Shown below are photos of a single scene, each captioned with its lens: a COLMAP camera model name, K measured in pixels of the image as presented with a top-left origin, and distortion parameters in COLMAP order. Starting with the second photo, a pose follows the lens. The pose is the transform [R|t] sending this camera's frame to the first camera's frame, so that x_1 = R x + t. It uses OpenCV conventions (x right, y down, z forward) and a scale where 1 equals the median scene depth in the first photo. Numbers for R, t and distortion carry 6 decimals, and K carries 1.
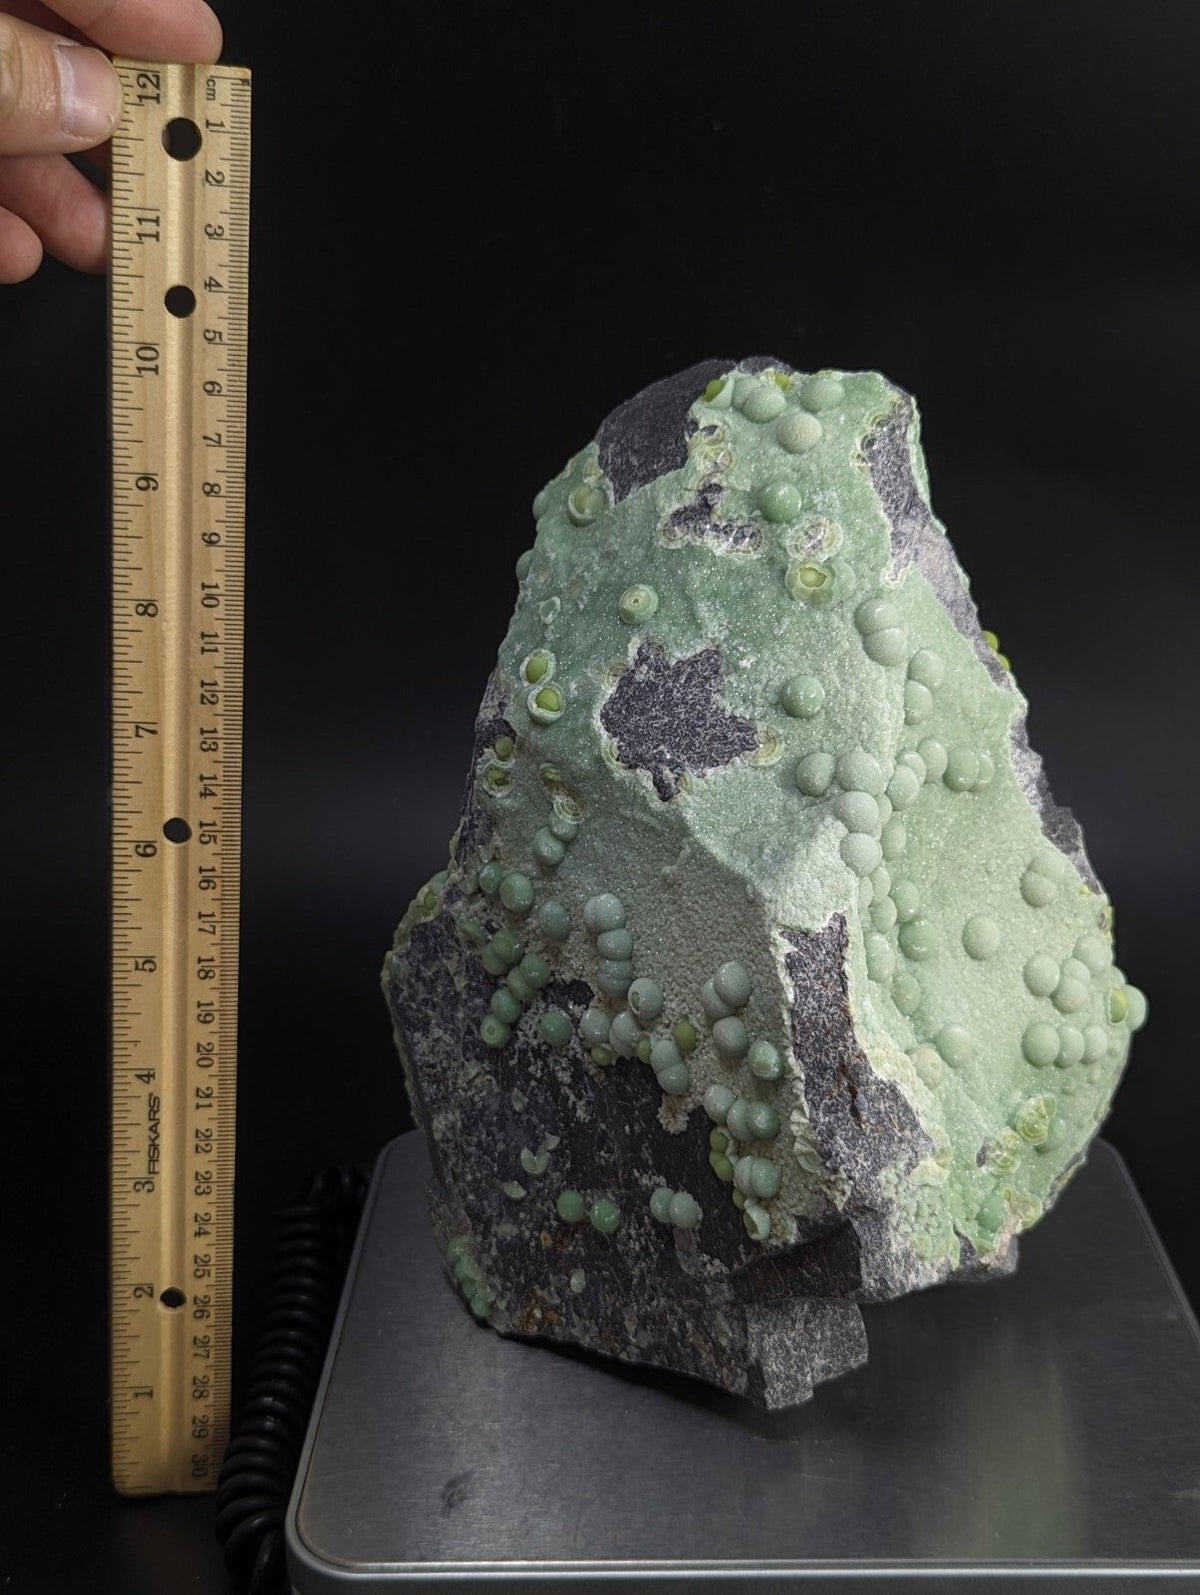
lens RADIAL K [[1822.2, 0, 631.2], [0, 1822.2, 823.9], [0, 0, 1]] dist [0.227858, -1.390602]
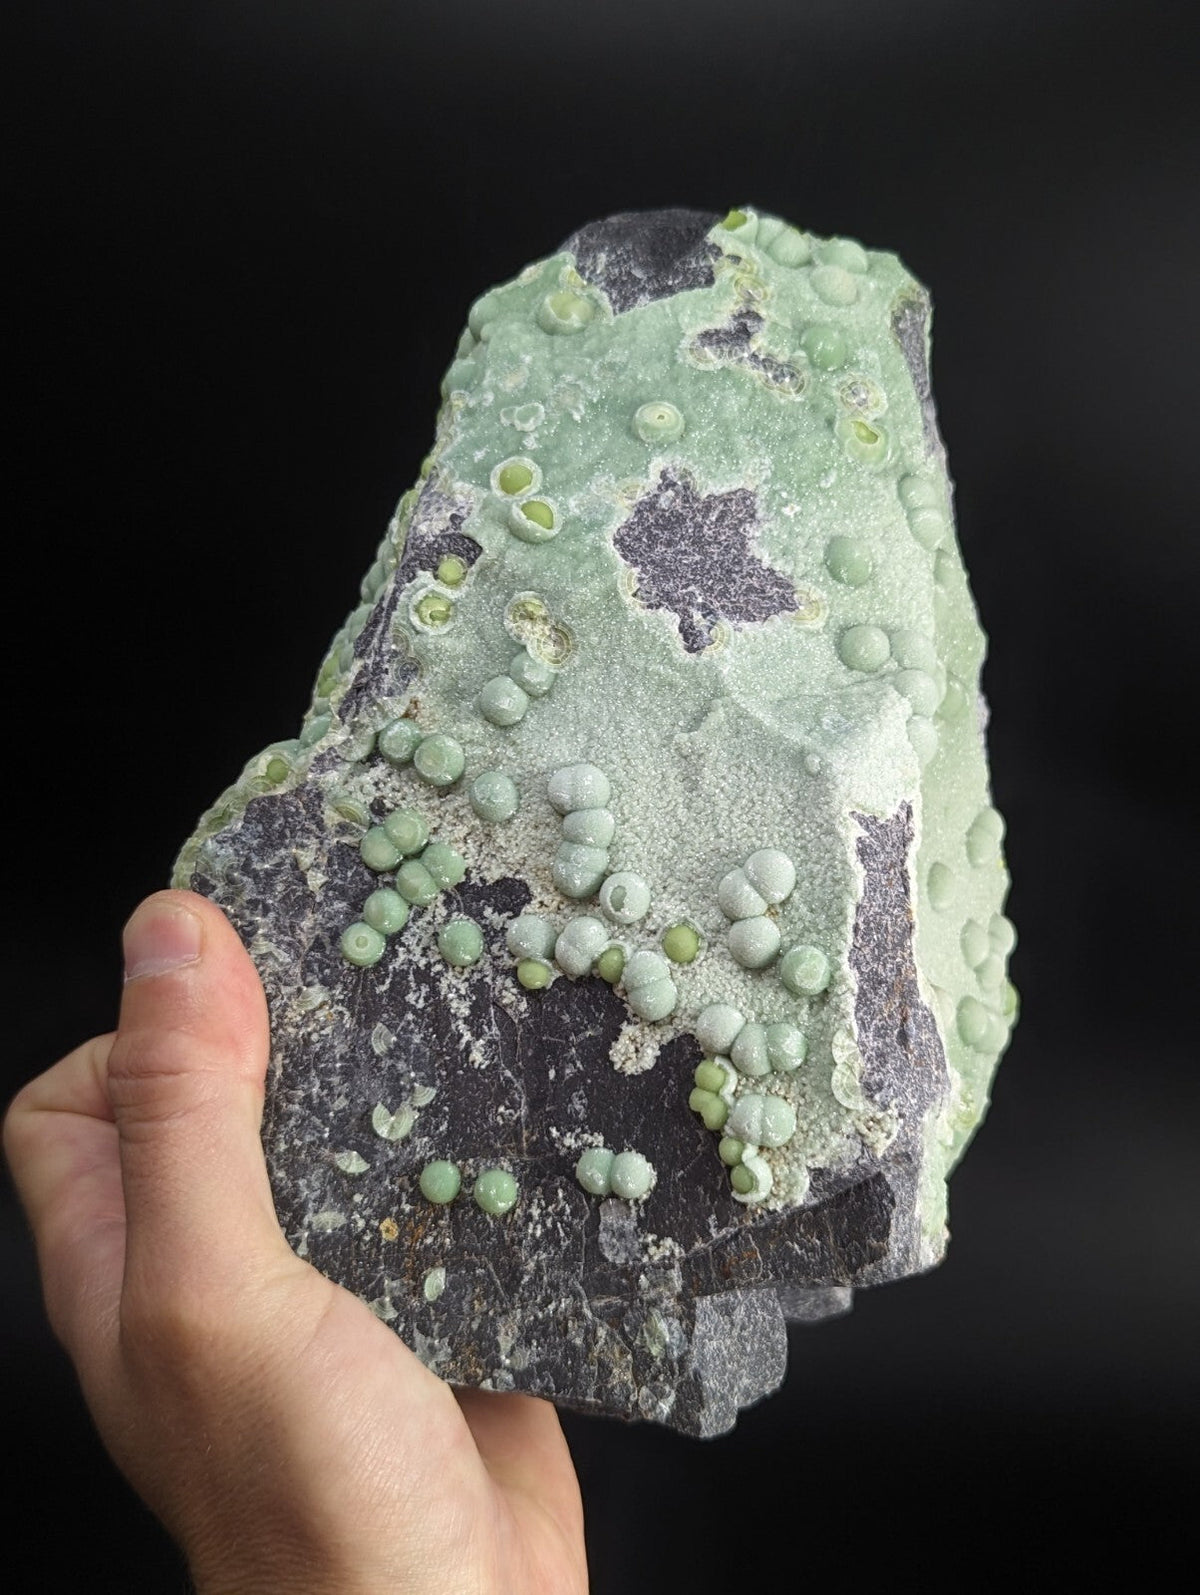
lens RADIAL K [[1838.2, 0, 643.2], [0, 1838.2, 829.9], [0, 0, 1]] dist [0.190862, -1.174606]
pose [[0.872395, 0.149569, 0.465357, -0.353190], [-0.077574, 0.982334, -0.170303, 0.197186], [-0.482608, 0.112472, 0.868585, 0.288129]]
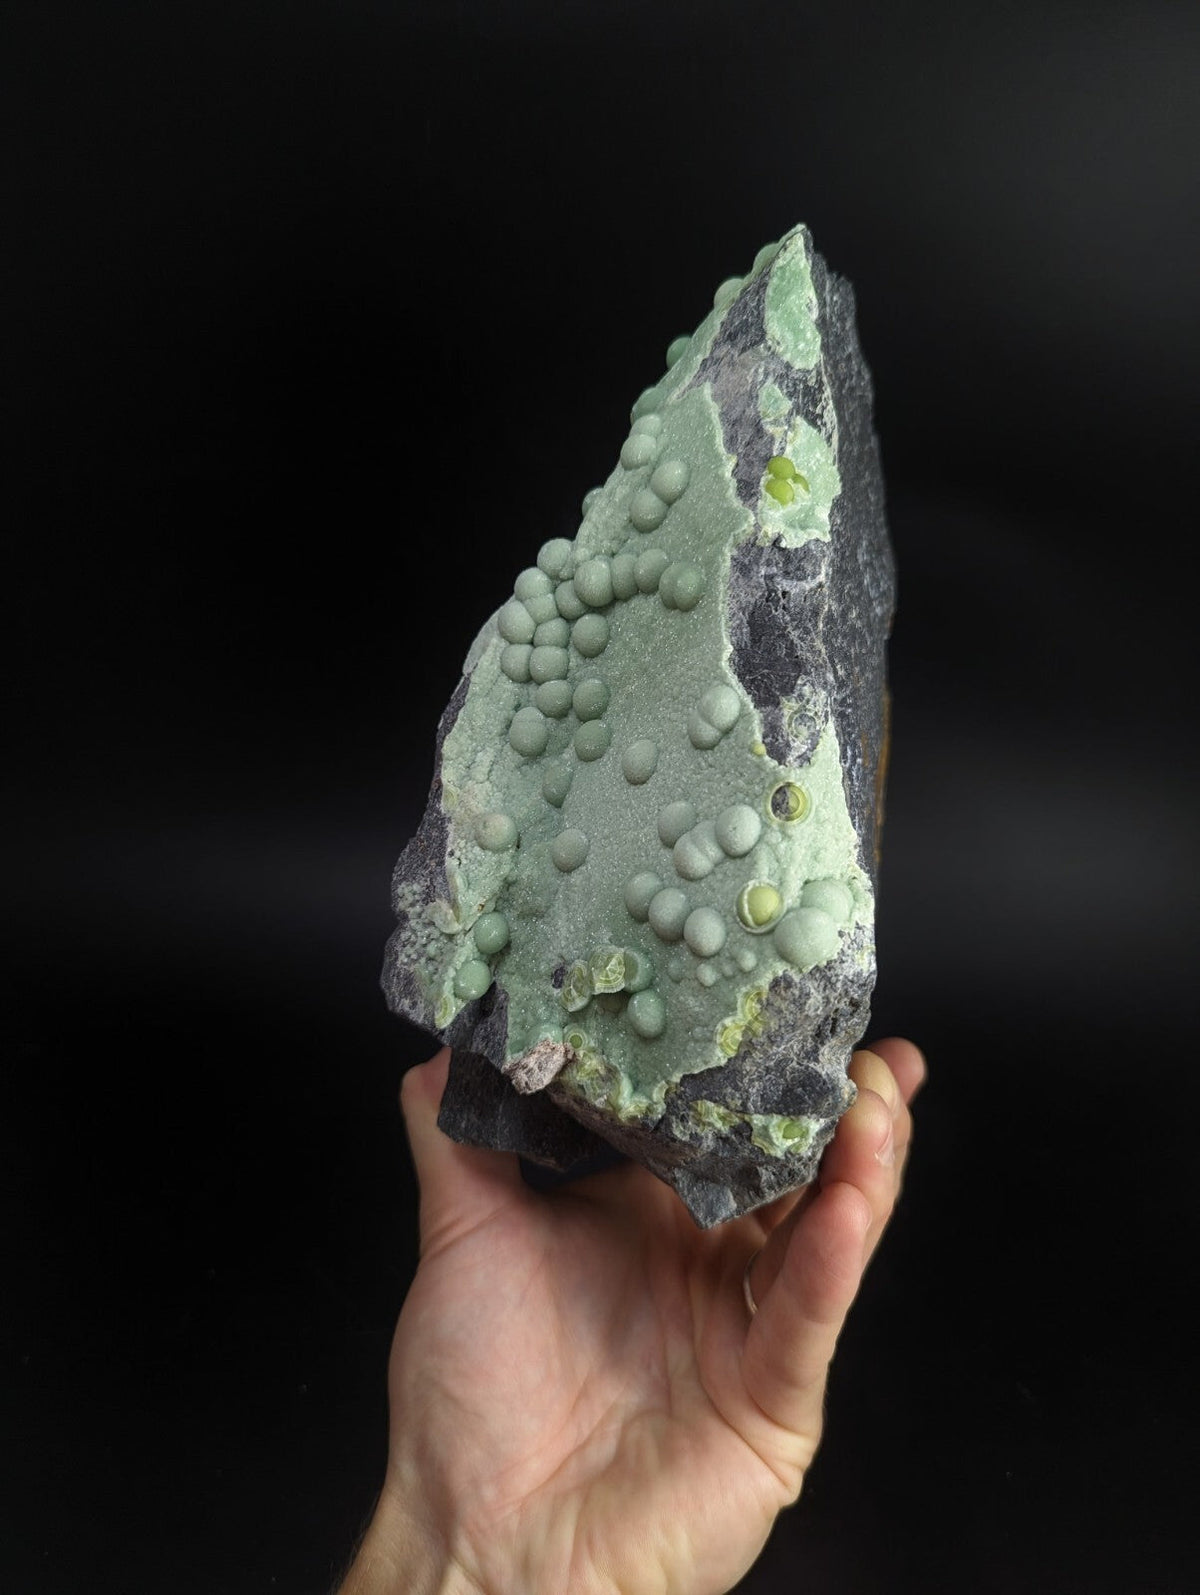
lens RADIAL K [[1157.2, 0, 628.9], [0, 1157.2, 822.5], [0, 0, 1]] dist [-0.008913, -0.005331]
pose [[0.213285, 0.135024, -0.967615, 0.761556], [-0.373842, 0.926308, 0.046856, 0.065525], [0.902636, 0.351741, 0.248045, 0.854707]]
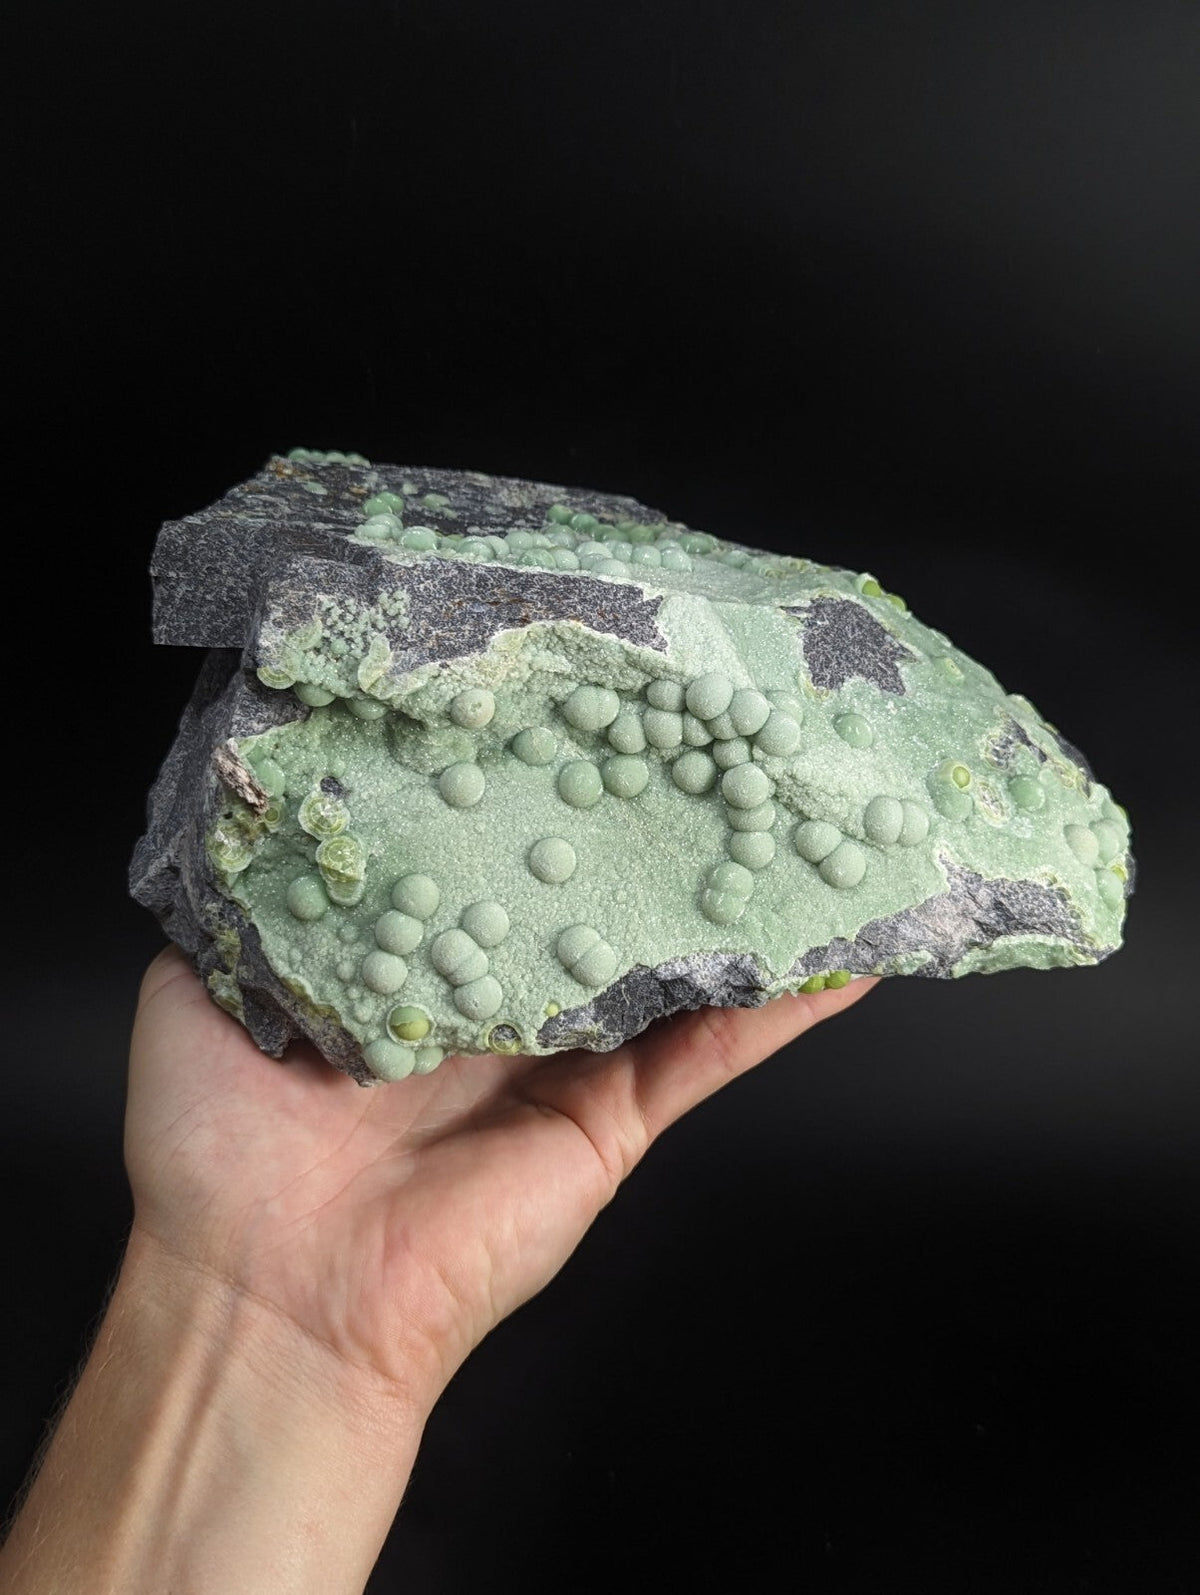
lens RADIAL K [[1814.0, 0, 628.8], [0, 1814.0, 781.6], [0, 0, 1]] dist [0.209062, -1.239047]
pose [[-0.241487, 0.797342, -0.553109, 0.665608], [-0.941641, -0.330283, -0.065004, 0.099046], [-0.234512, 0.505132, 0.830569, 0.188553]]
